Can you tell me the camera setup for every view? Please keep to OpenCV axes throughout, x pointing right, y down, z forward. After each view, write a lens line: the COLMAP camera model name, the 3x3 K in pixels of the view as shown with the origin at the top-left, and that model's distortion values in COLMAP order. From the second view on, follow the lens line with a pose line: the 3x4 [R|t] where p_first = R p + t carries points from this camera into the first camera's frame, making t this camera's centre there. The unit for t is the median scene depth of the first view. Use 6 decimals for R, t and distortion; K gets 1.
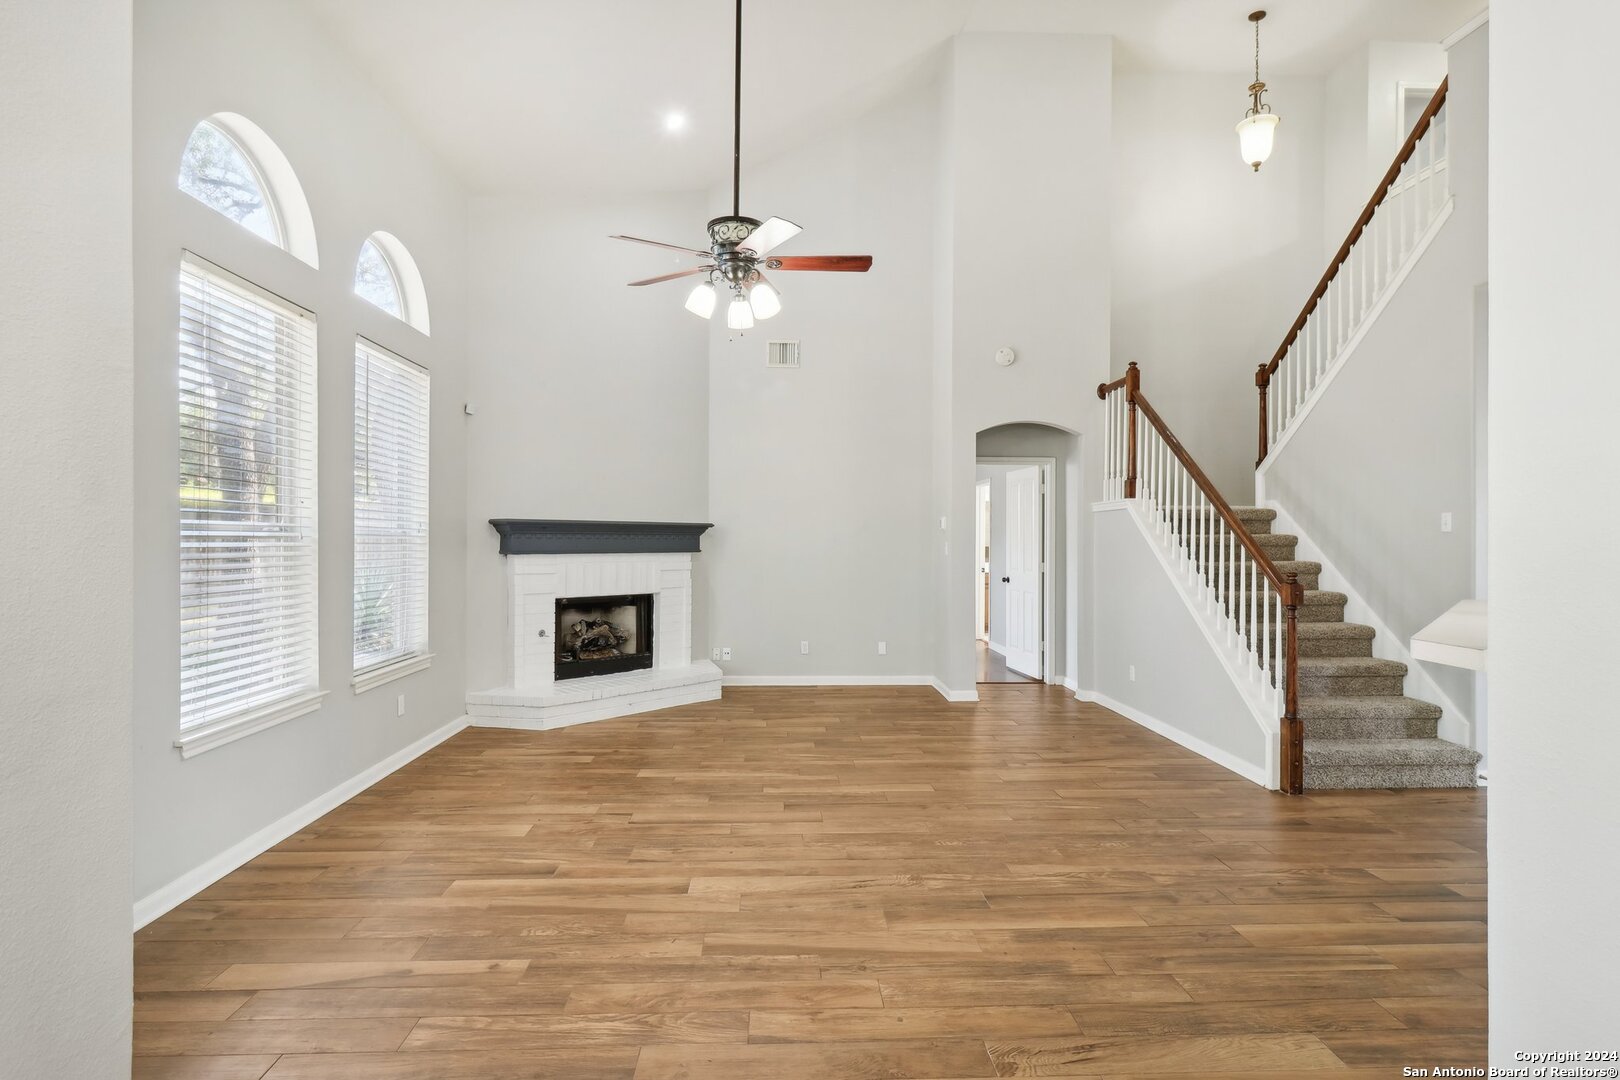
lens RADIAL K [[763.4, 0, 823.5], [0, 763.4, 542.4], [0, 0, 1]] dist [0.000519, 0.000234]
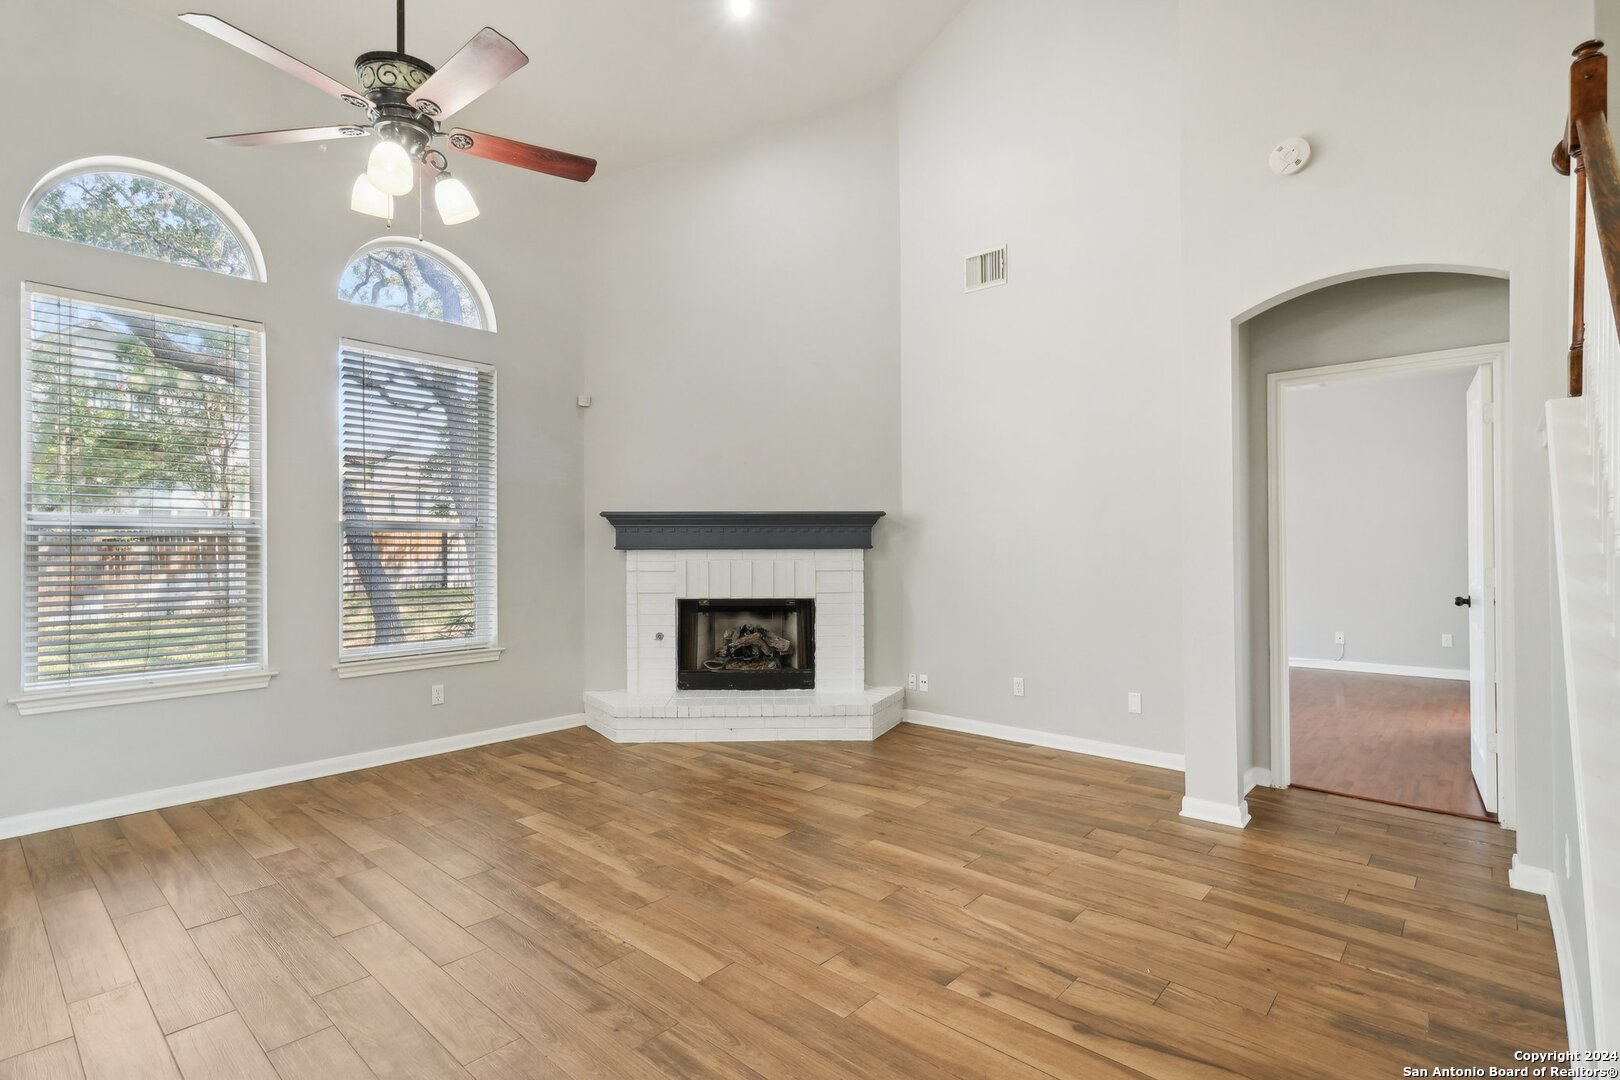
lens RADIAL K [[763.4, 0, 808.9], [0, 763.4, 543.2], [0, 0, 1]] dist [0.000519, 0.000234]
pose [[0.723655, -0.010728, -0.690079, 0.376975], [0.004290, 0.999930, -0.011046, 0.017966], [0.690149, 0.005033, 0.723650, 0.443131]]
